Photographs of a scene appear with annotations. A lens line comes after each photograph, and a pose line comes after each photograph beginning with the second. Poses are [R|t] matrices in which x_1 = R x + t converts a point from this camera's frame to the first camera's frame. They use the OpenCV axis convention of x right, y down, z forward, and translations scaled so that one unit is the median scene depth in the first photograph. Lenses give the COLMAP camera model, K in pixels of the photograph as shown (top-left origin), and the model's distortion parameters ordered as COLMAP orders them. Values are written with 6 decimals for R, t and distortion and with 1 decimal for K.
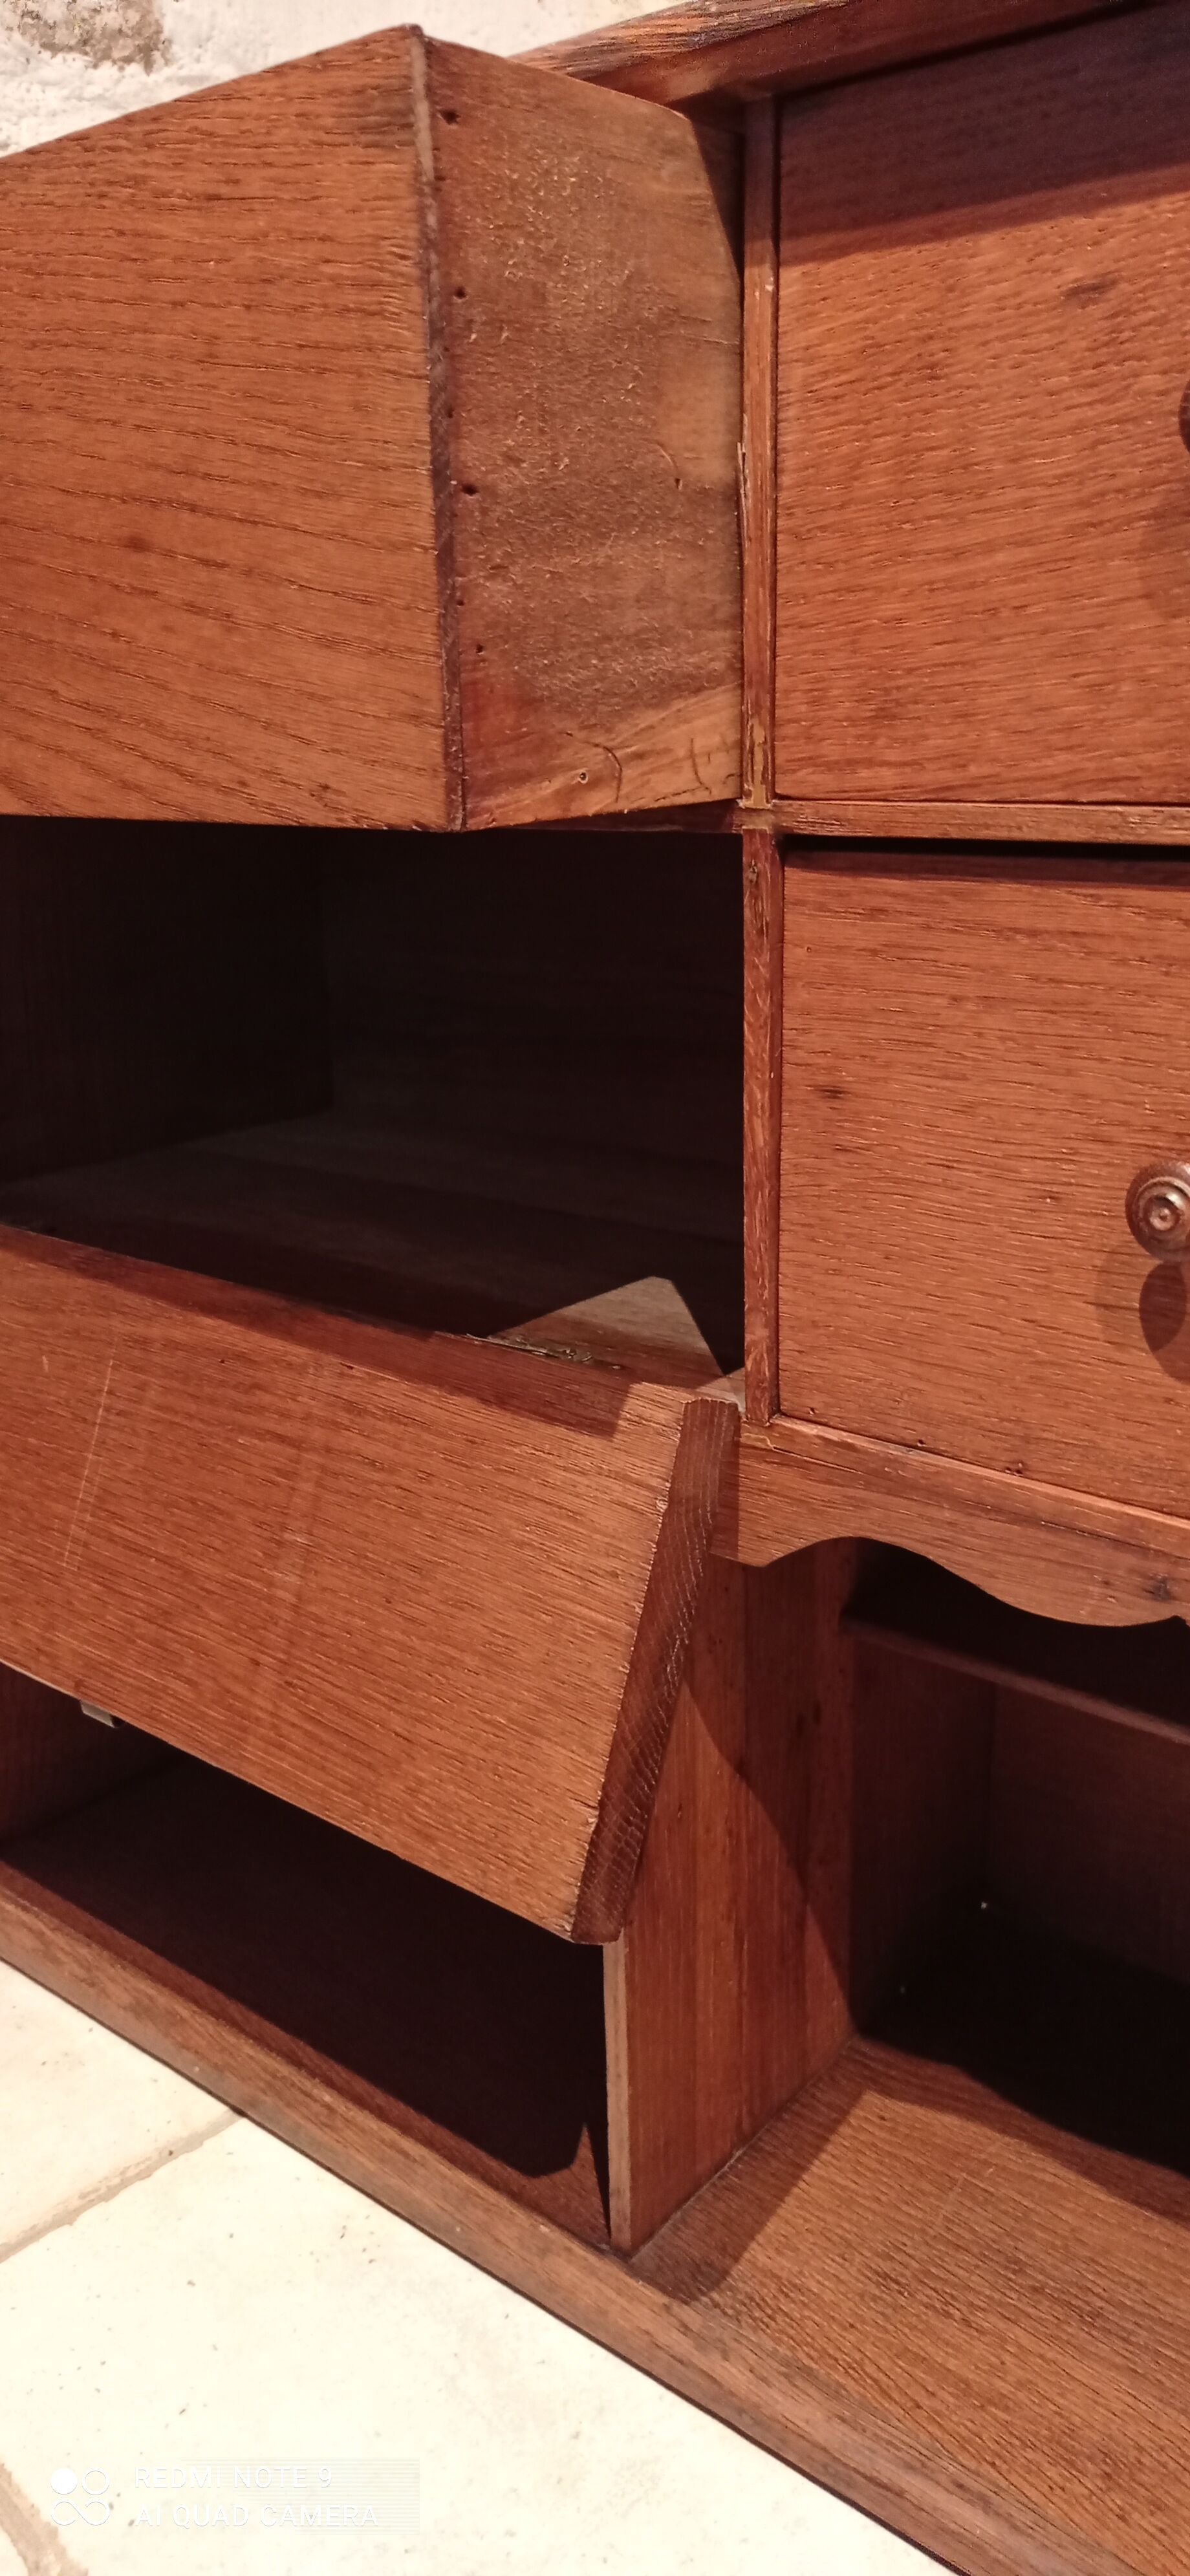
lens RADIAL K [[1897.1, 0, 587.6], [0, 1897.1, 1296.1], [0, 0, 1]] dist [0.032350, -0.019885]
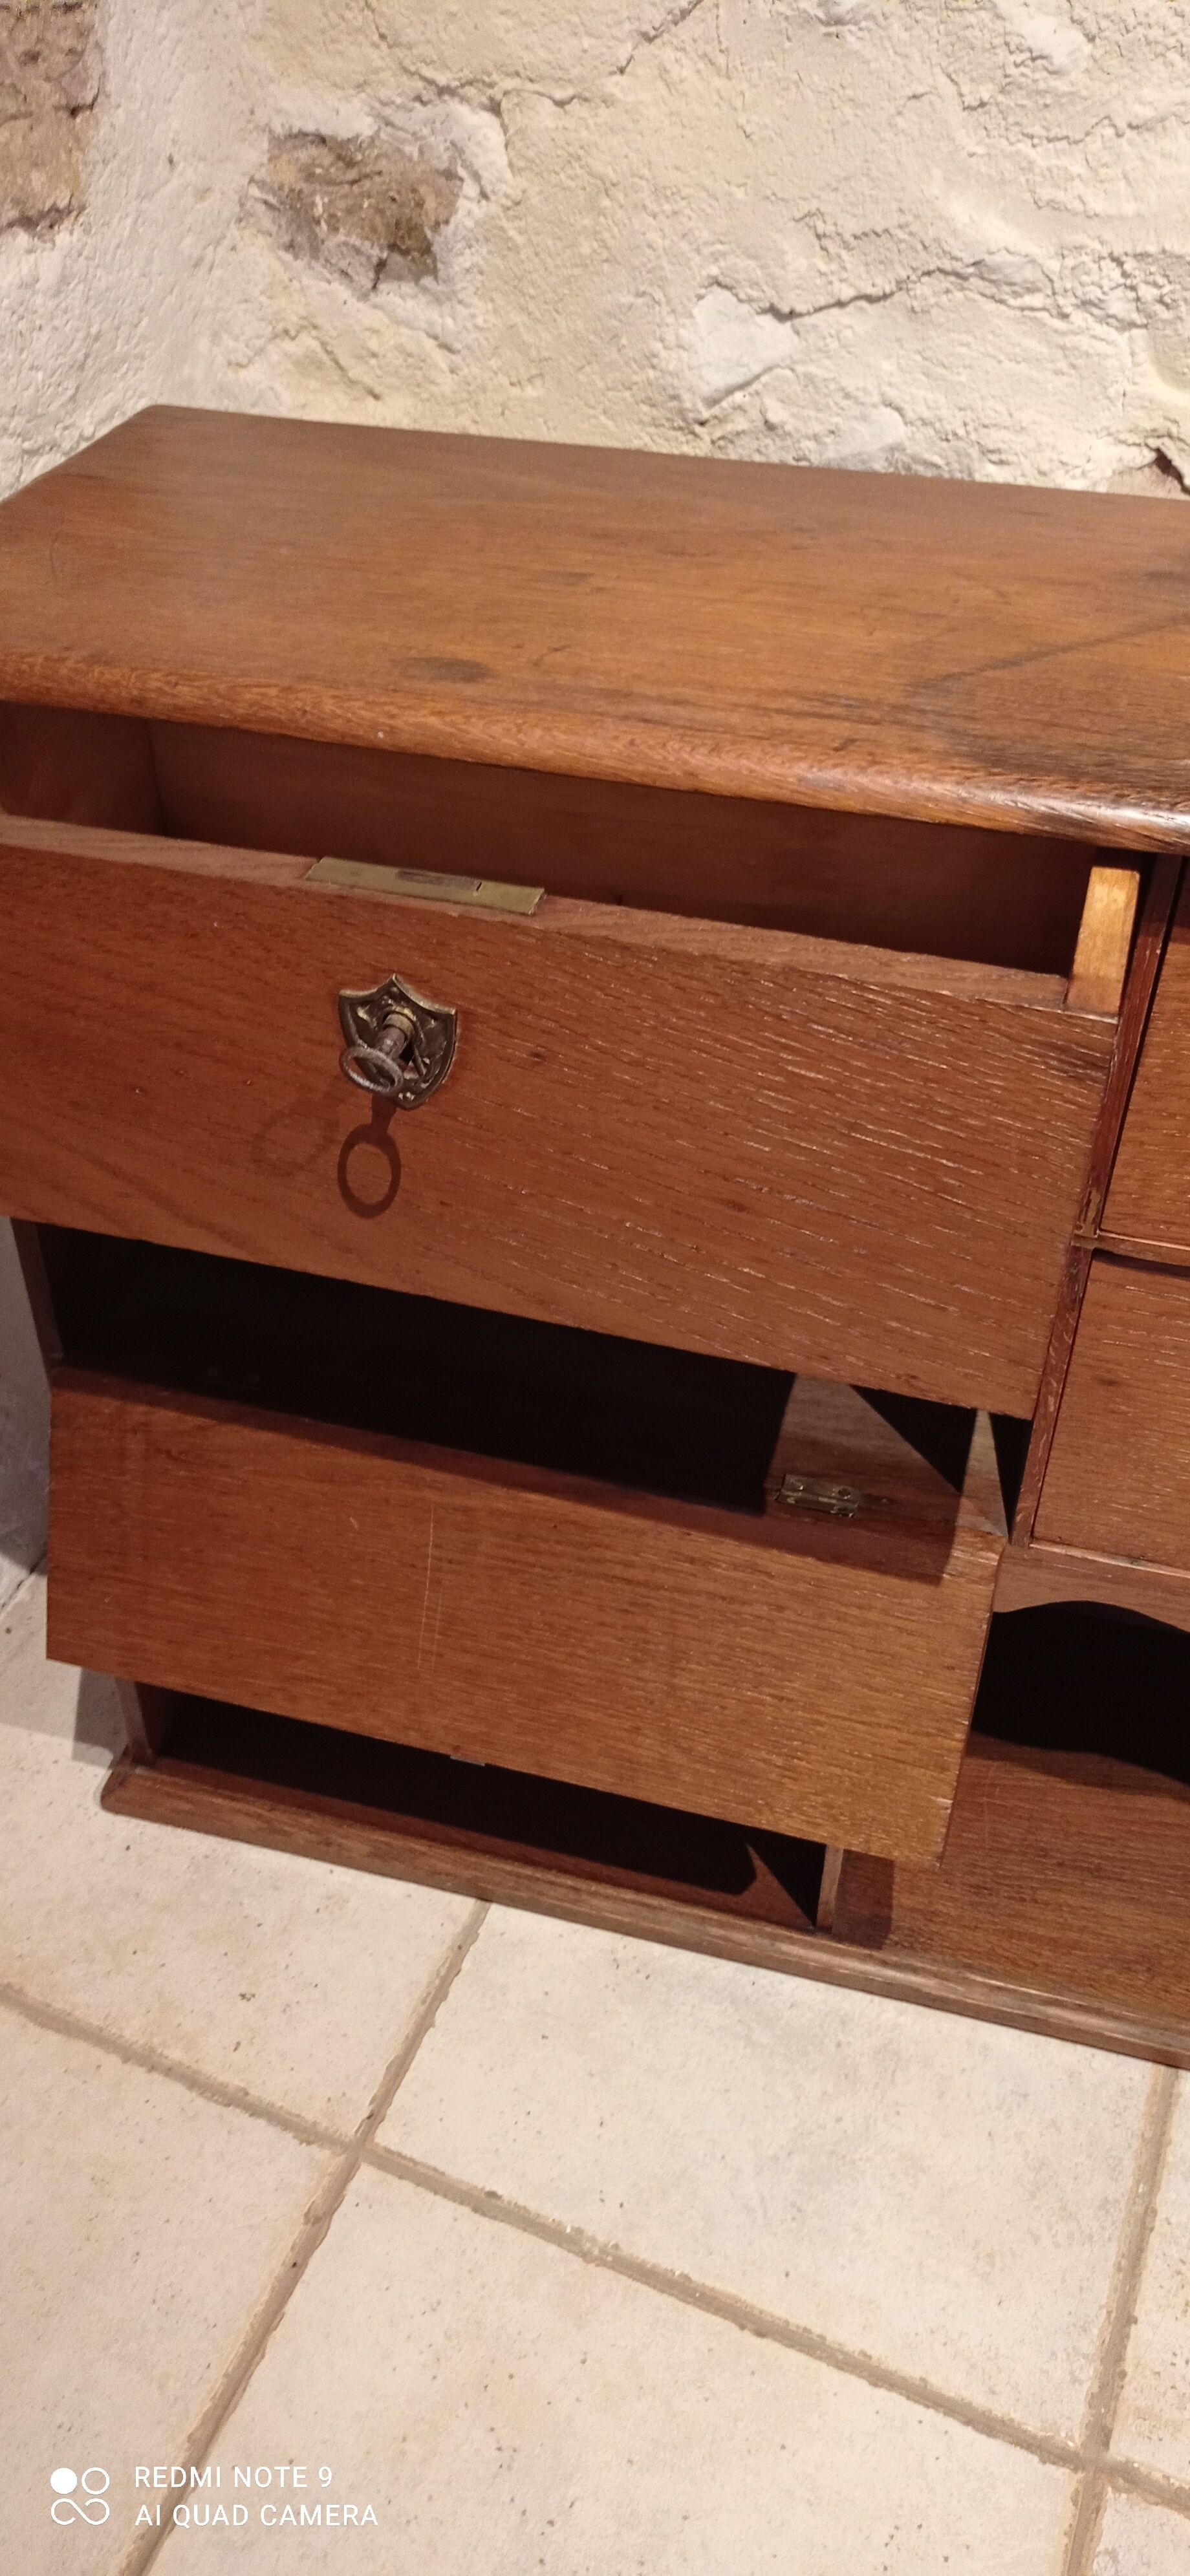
lens RADIAL K [[1897.1, 0, 584.5], [0, 1897.1, 1280.0], [0, 0, 1]] dist [0.032350, -0.019885]
pose [[0.912823, -0.242748, 0.328372, -0.714651], [0.095783, 0.908976, 0.405694, -0.822878], [-0.396964, -0.338874, 0.852985, -0.077003]]
